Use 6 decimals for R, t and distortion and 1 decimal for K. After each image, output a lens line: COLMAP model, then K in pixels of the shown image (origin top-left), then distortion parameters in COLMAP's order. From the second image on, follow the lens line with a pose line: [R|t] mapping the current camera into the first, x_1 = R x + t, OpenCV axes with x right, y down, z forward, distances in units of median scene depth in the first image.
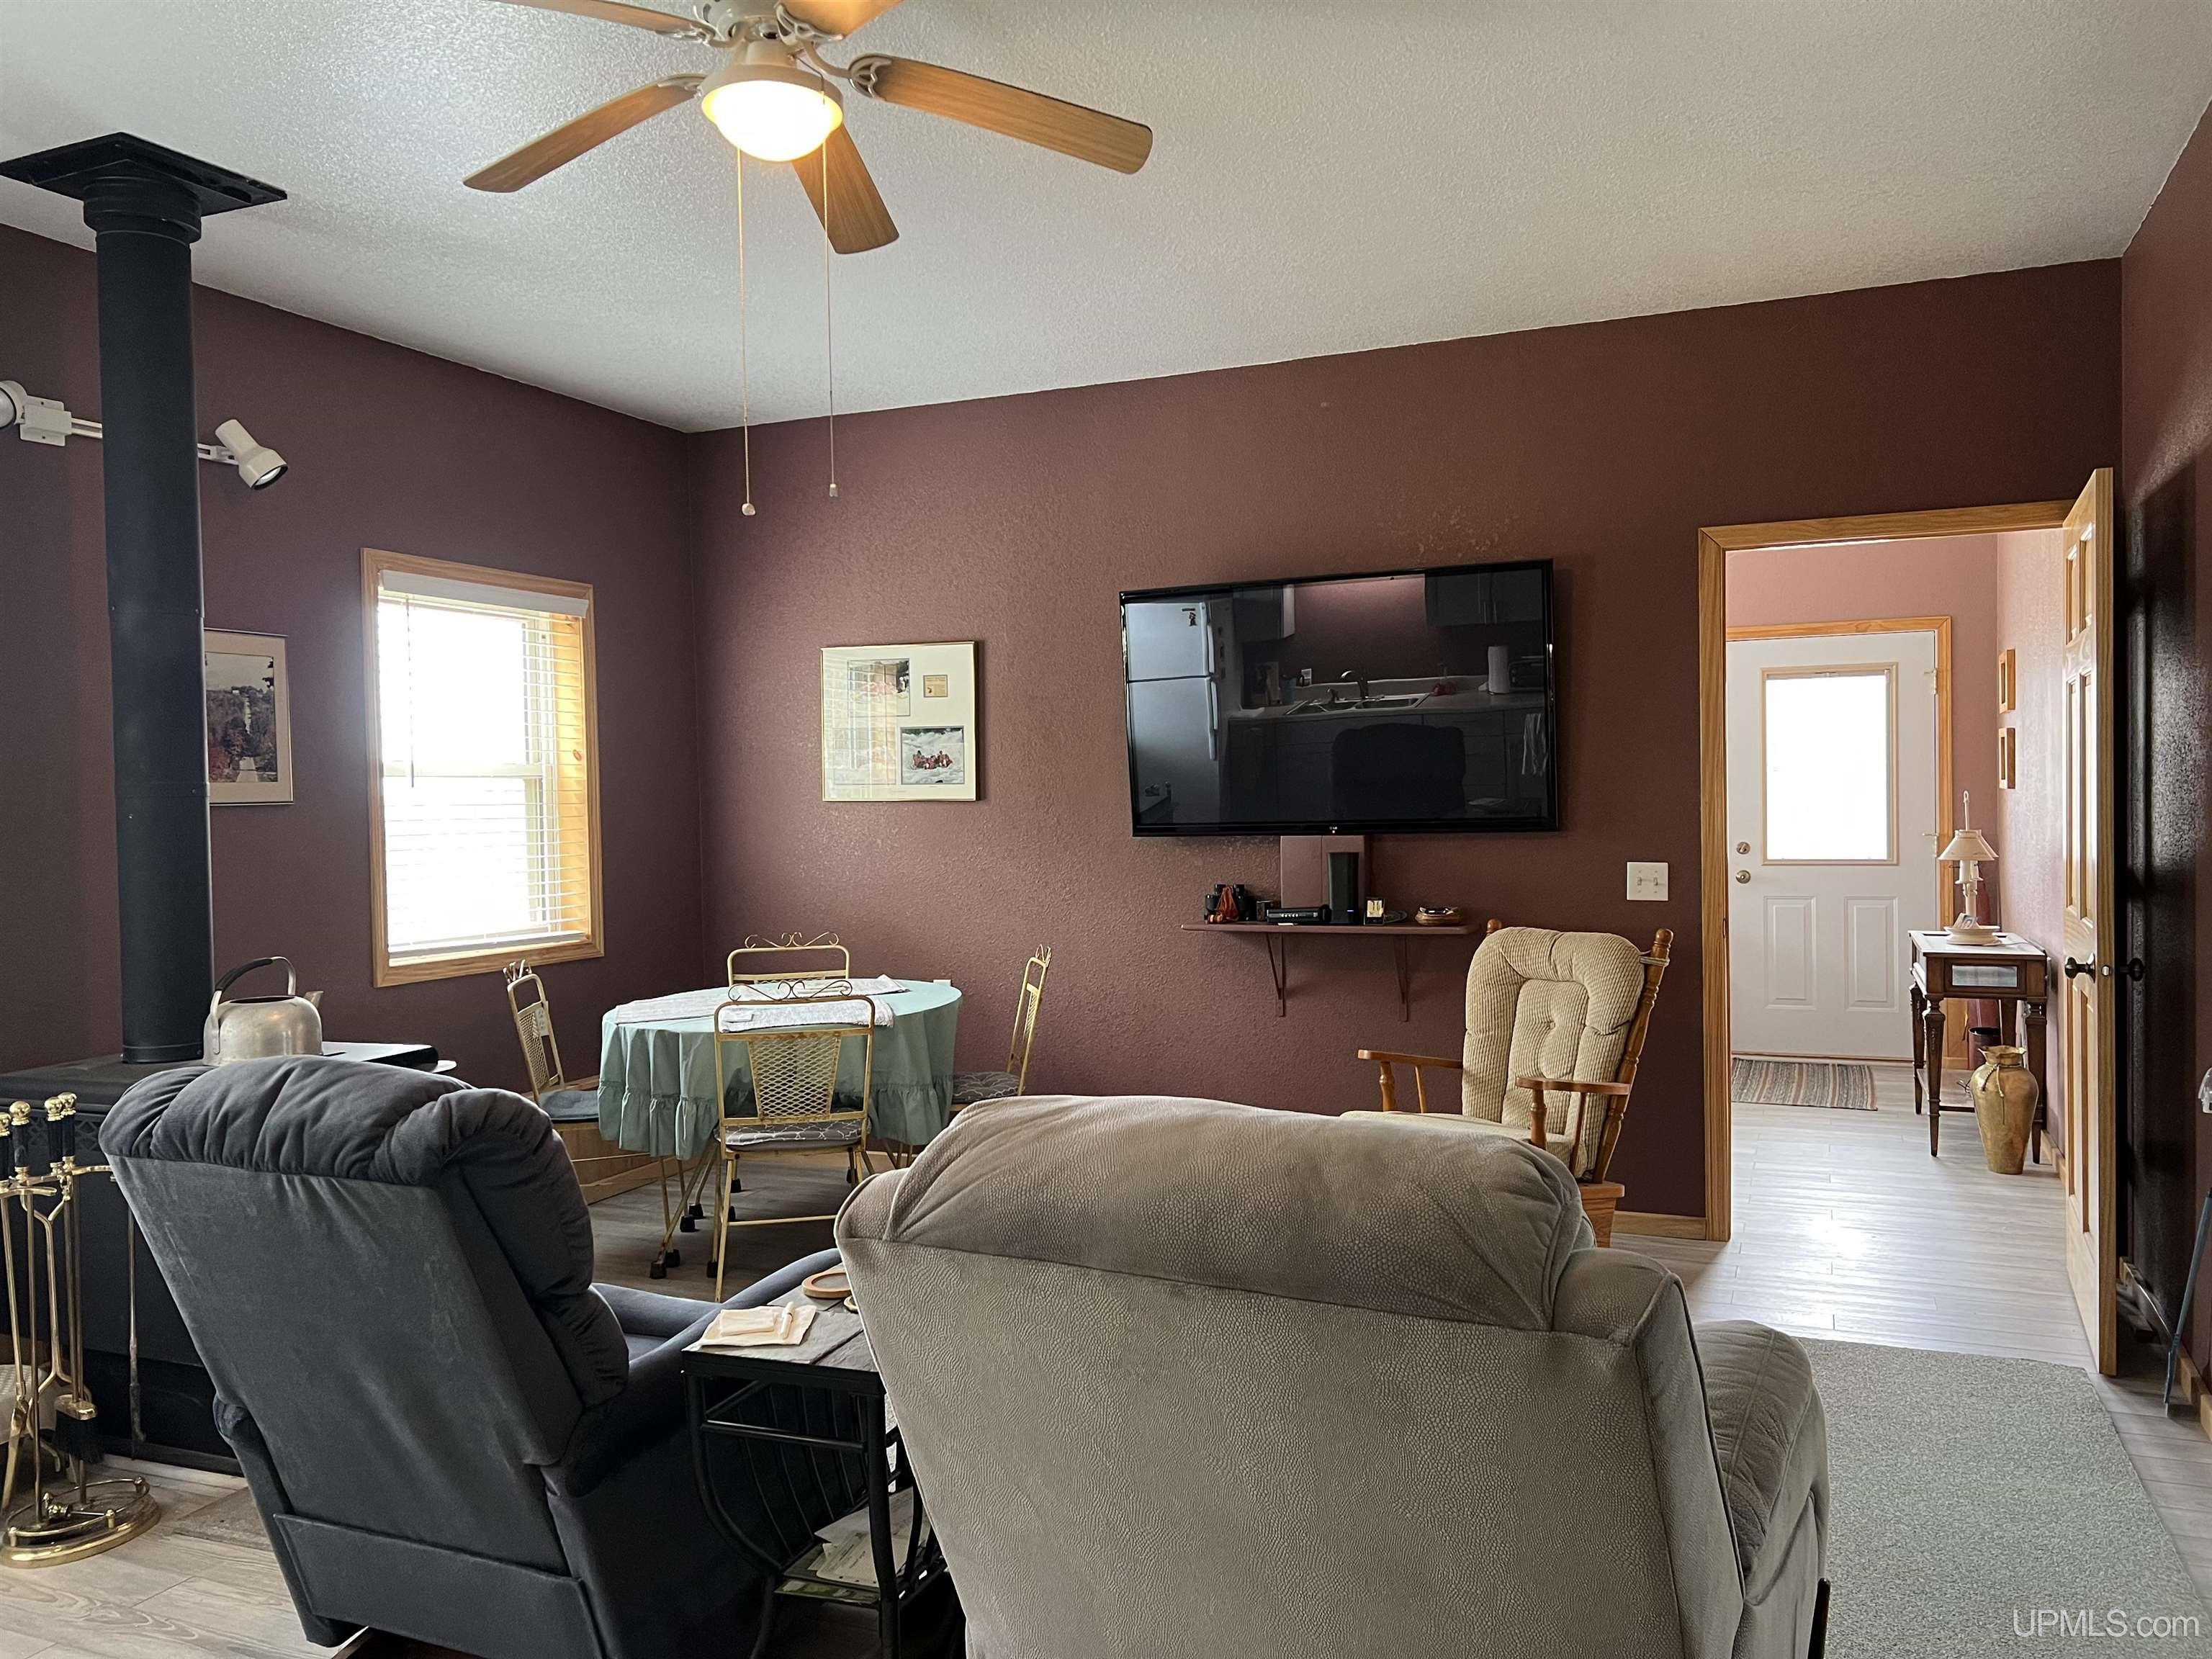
lens RADIAL K [[1687.0, 0, 1105.5], [0, 1687.0, 835.5], [0, 0, 1]] dist [-0.001610, -0.000765]
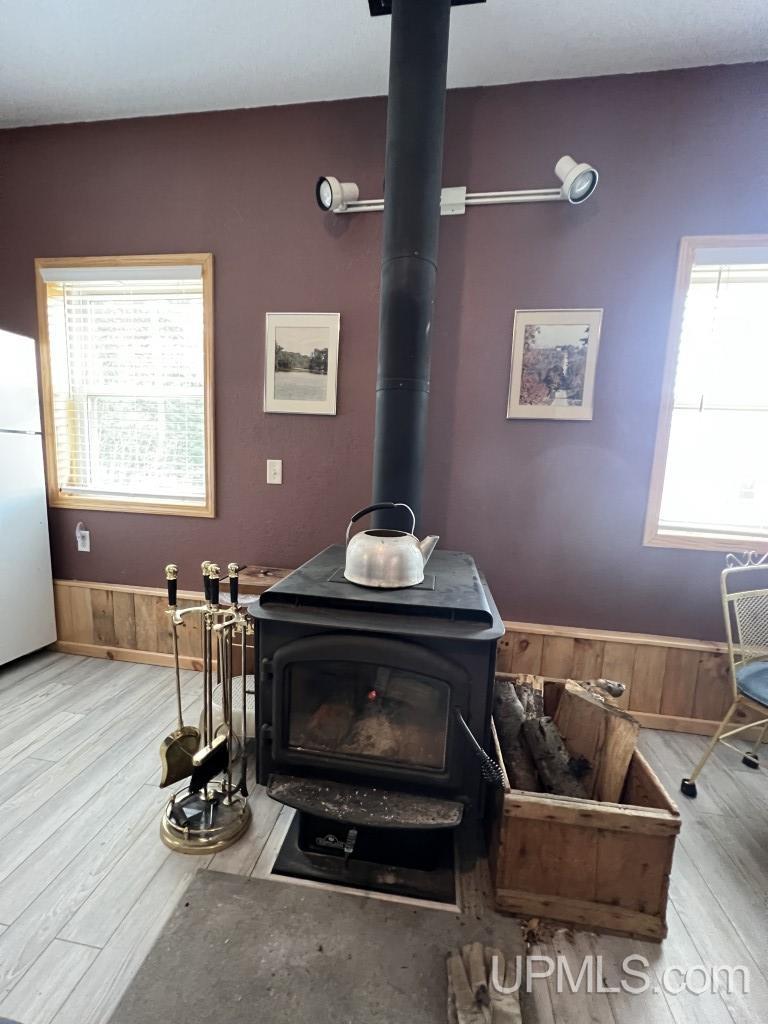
lens RADIAL K [[410.8, 0, 382.6], [0, 410.8, 510.3], [0, 0, 1]] dist [0.000745, -0.000369]
pose [[0.256143, 0.155859, -0.953991, -0.153554], [-0.073147, 0.987211, 0.141647, 0.024620], [0.963867, 0.033499, 0.264267, 0.724496]]
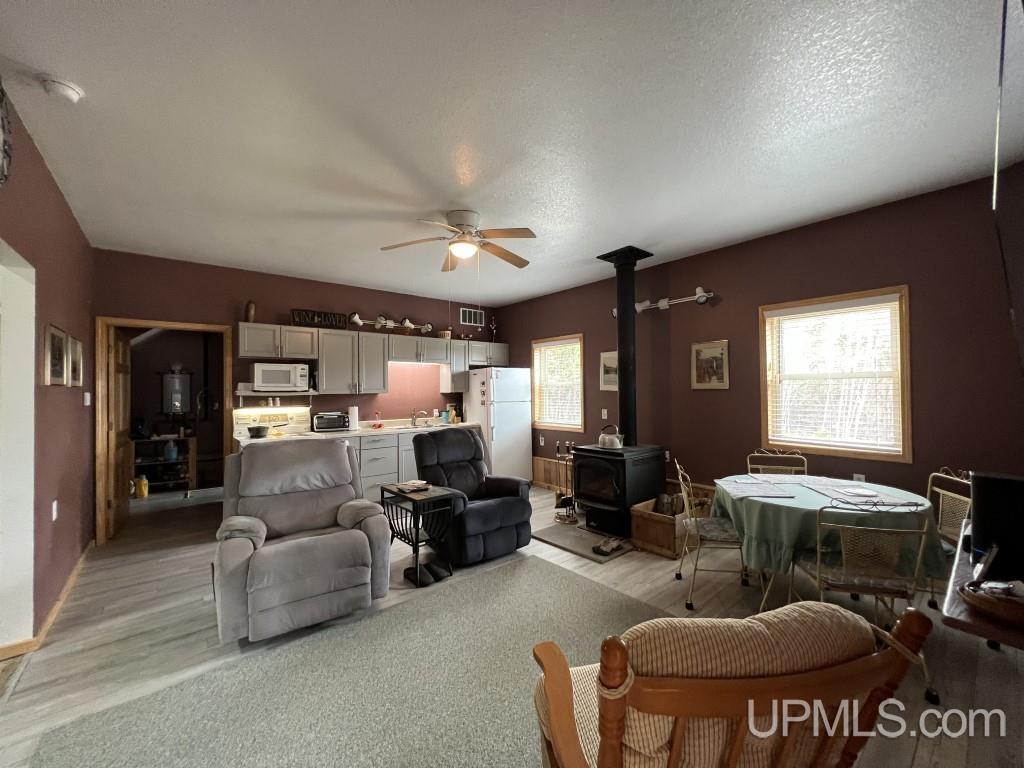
lens RADIAL K [[410.8, 0, 513.1], [0, 410.8, 386.4], [0, 0, 1]] dist [0.000745, -0.000369]
pose [[-0.449672, 0.019515, -0.892981, 0.467322], [-0.002563, 0.999729, 0.023139, -0.043142], [0.893190, 0.012693, -0.449500, 1.001454]]
